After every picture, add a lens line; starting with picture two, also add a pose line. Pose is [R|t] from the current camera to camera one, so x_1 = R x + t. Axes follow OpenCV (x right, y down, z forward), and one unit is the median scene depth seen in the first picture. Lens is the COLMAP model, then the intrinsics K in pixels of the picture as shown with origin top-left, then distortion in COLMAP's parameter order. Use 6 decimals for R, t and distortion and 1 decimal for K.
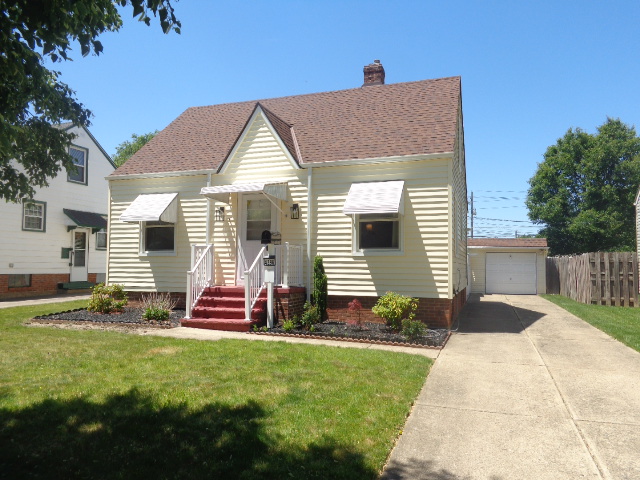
lens RADIAL K [[481.2, 0, 321.1], [0, 481.2, 240.6], [0, 0, 1]] dist [-0.000451, 0.001789]
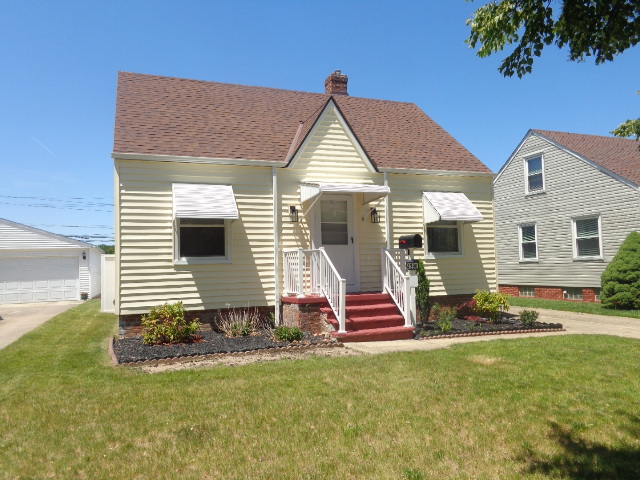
lens RADIAL K [[481.3, 0, 320.0], [0, 481.3, 240.0], [0, 0, 1]] dist [-0.000280, 0.002621]
pose [[0.771423, 0.012060, 0.636209, -0.746041], [0.000475, 0.999809, -0.019529, 0.009391], [-0.636323, 0.015367, 0.771270, 0.301110]]
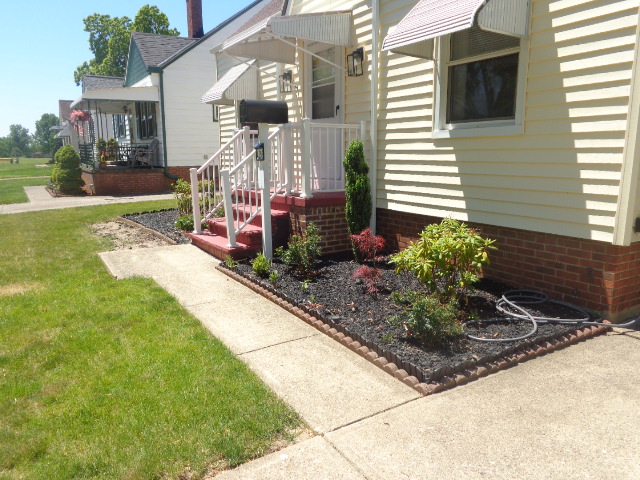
lens RADIAL K [[481.3, 0, 320.0], [0, 481.3, 240.0], [0, 0, 1]] dist [-0.000280, 0.002621]
pose [[0.774692, 0.100930, -0.624232, 0.282047], [0.045913, 0.975596, 0.214720, 0.020154], [0.630669, -0.195002, 0.751153, 0.486425]]
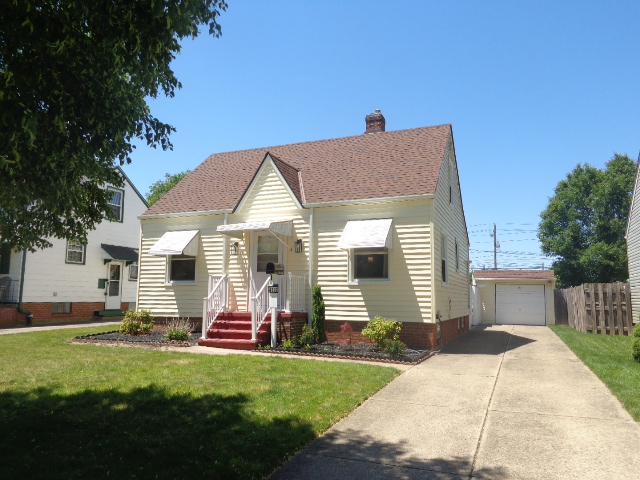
lens RADIAL K [[481.3, 0, 320.0], [0, 481.3, 240.0], [0, 0, 1]] dist [-0.000280, 0.002621]
pose [[0.998073, -0.004453, -0.061889, 0.065131], [0.000111, 0.997548, -0.069979, 0.005120], [0.062049, 0.069837, 0.995627, -0.130760]]
